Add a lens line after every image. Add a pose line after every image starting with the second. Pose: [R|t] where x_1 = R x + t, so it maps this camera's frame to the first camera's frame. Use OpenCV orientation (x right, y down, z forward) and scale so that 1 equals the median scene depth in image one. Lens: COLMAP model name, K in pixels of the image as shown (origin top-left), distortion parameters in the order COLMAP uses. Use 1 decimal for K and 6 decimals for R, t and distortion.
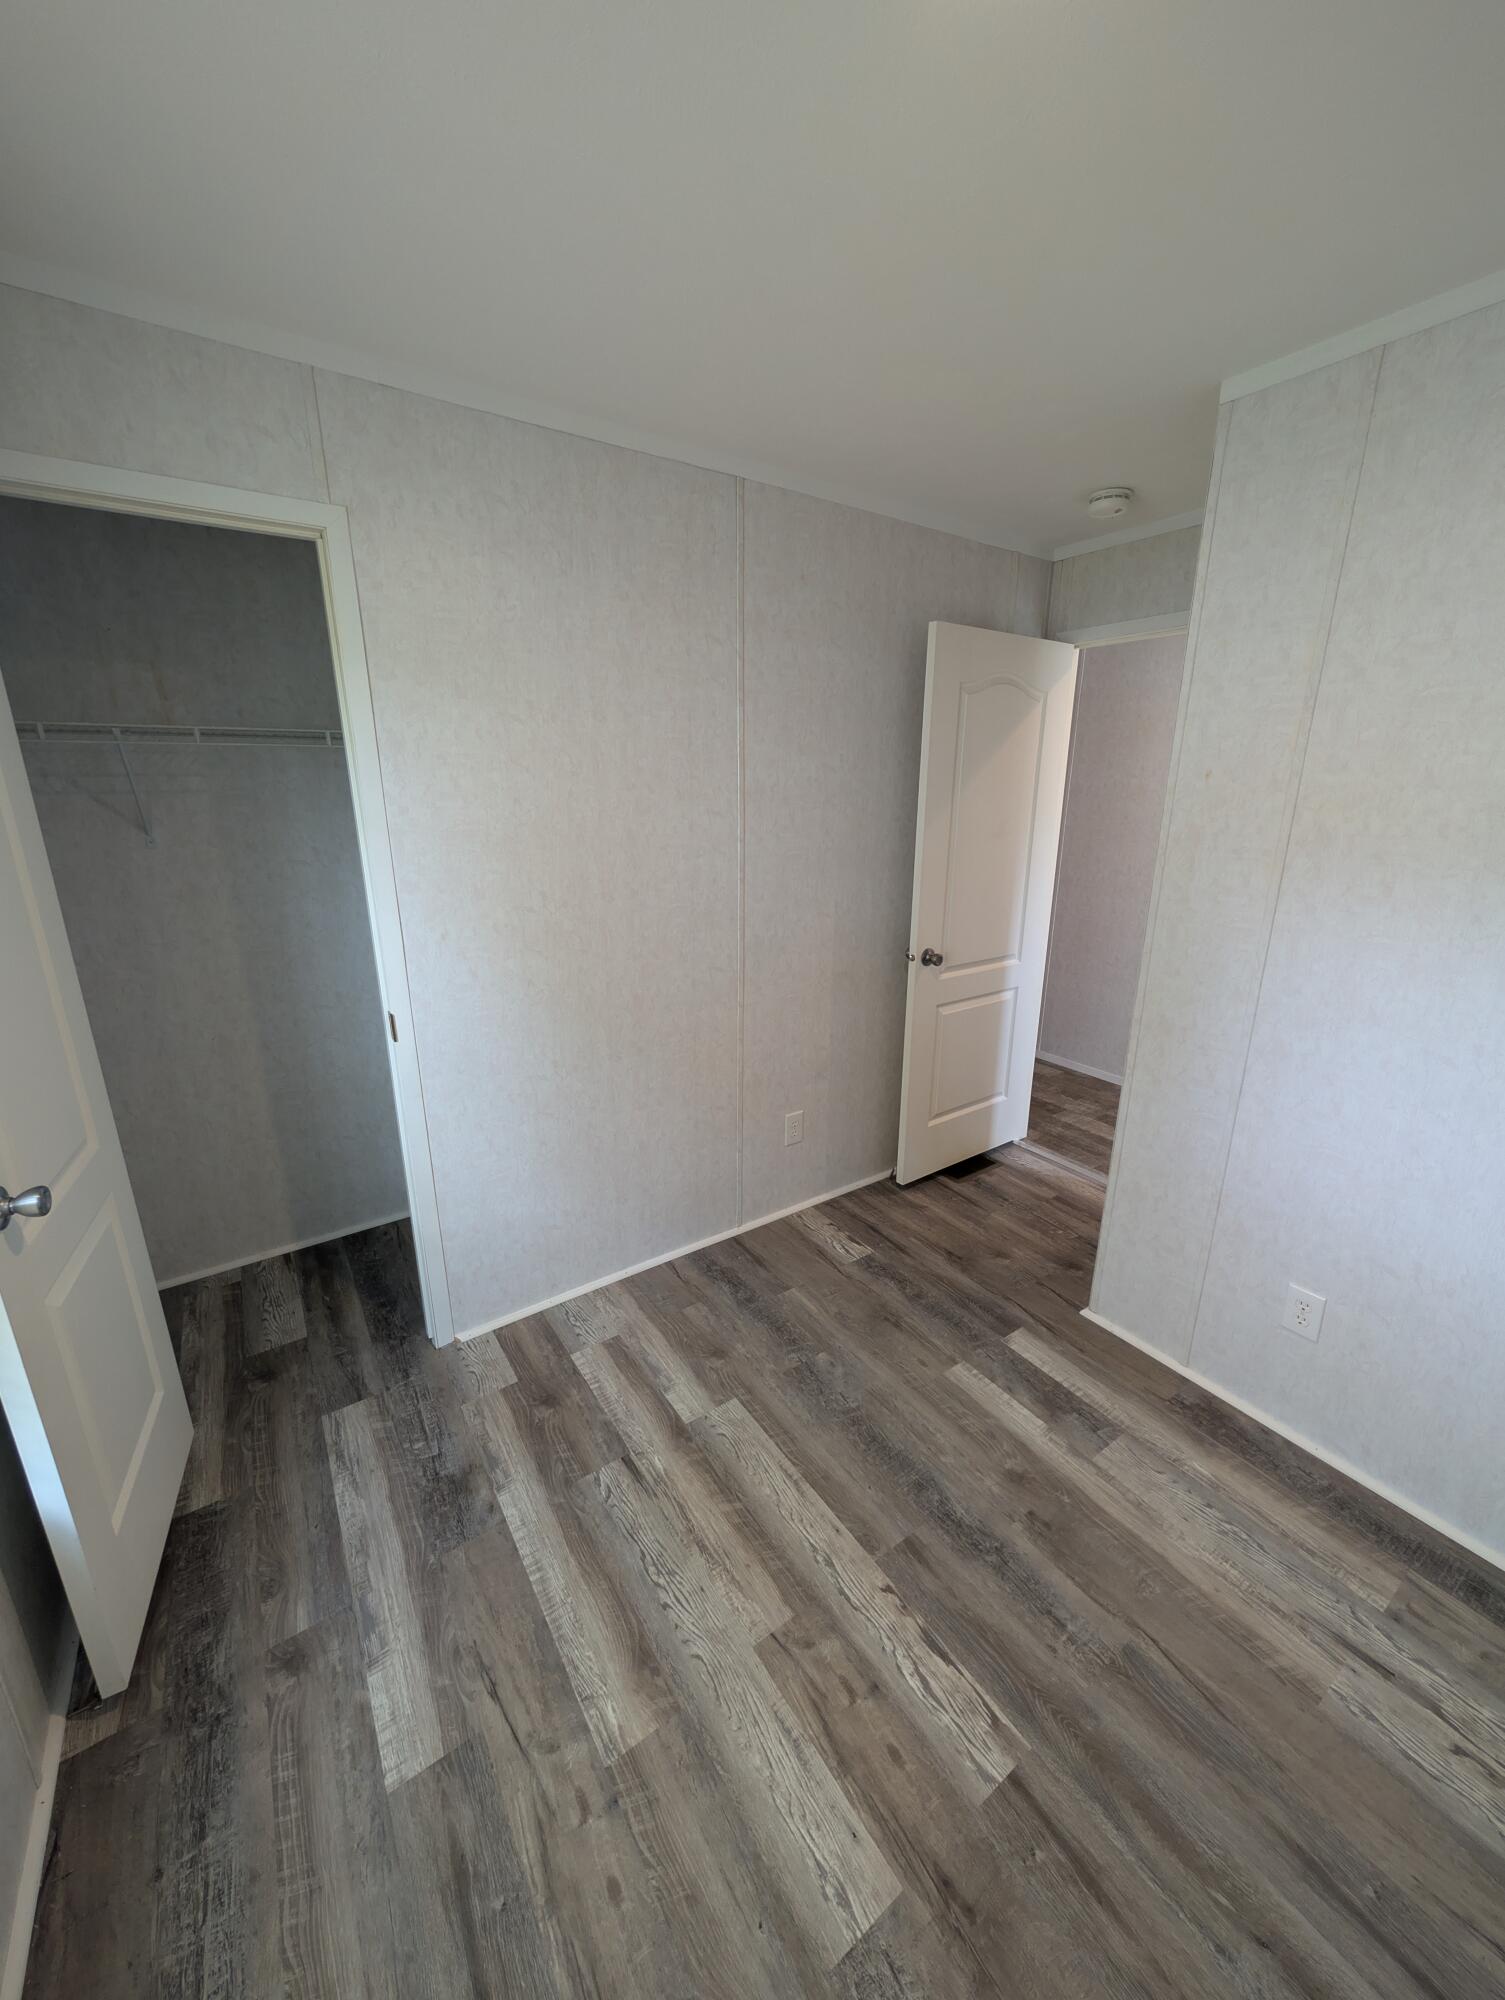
lens RADIAL K [[760.5, 0, 752.5], [0, 760.5, 1000.0], [0, 0, 1]] dist [-0.000618, -0.000199]
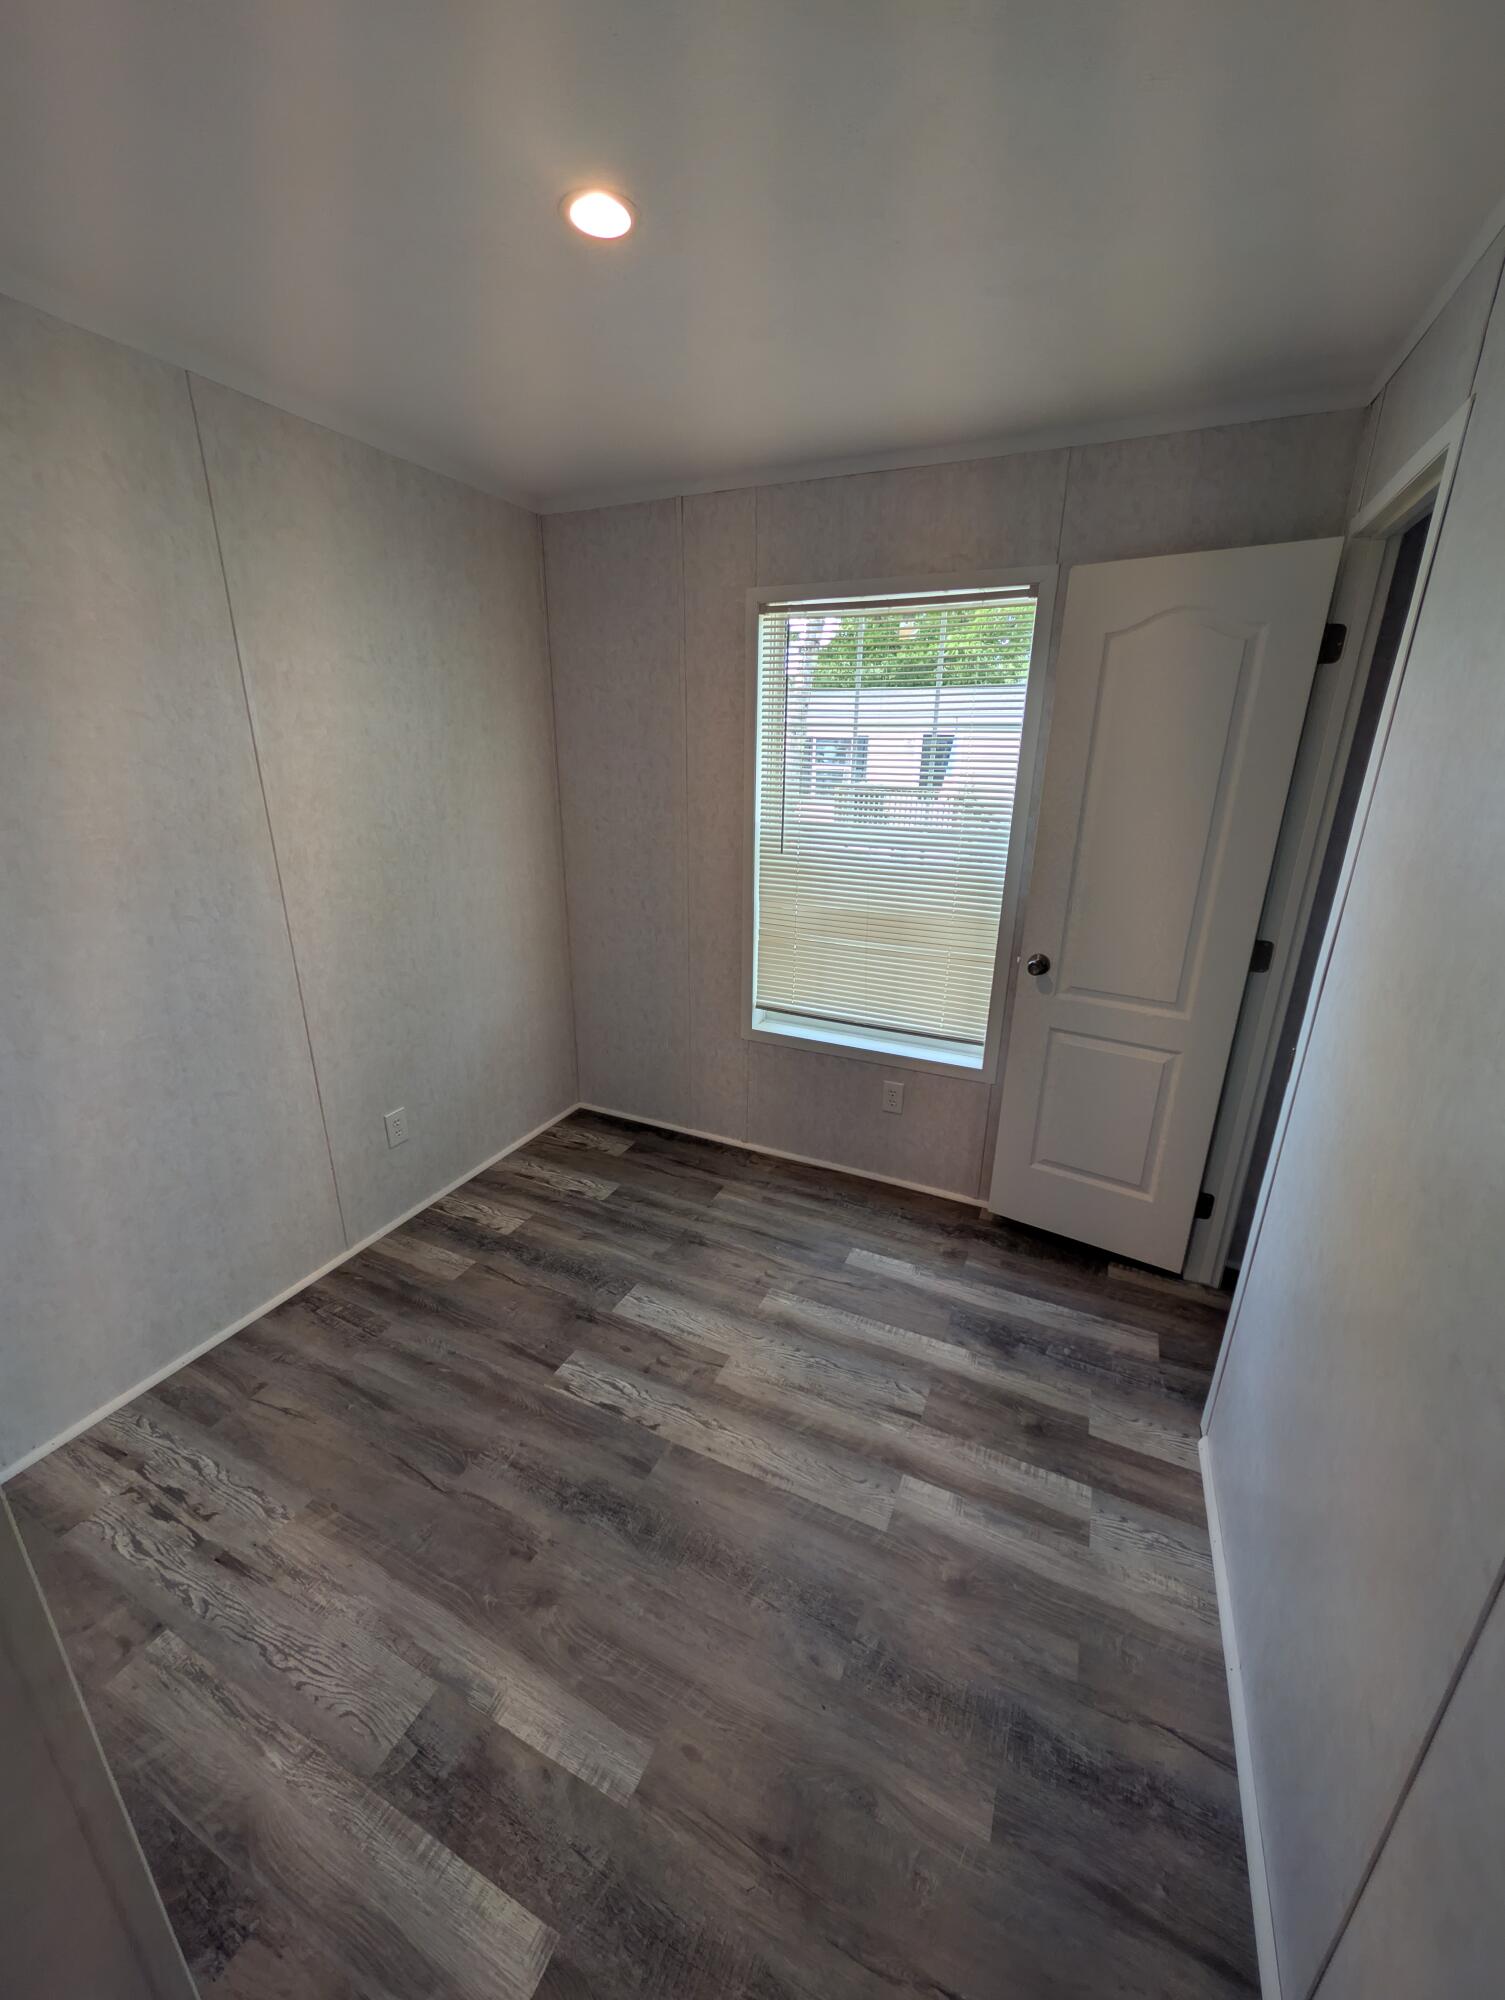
lens RADIAL K [[760.5, 0, 752.5], [0, 760.5, 1000.0], [0, 0, 1]] dist [-0.000618, -0.000199]
pose [[-0.862144, 0.143600, -0.485888, 0.505557], [-0.155176, 0.838072, 0.523025, -0.429202], [0.482316, 0.526321, -0.700255, 1.482388]]
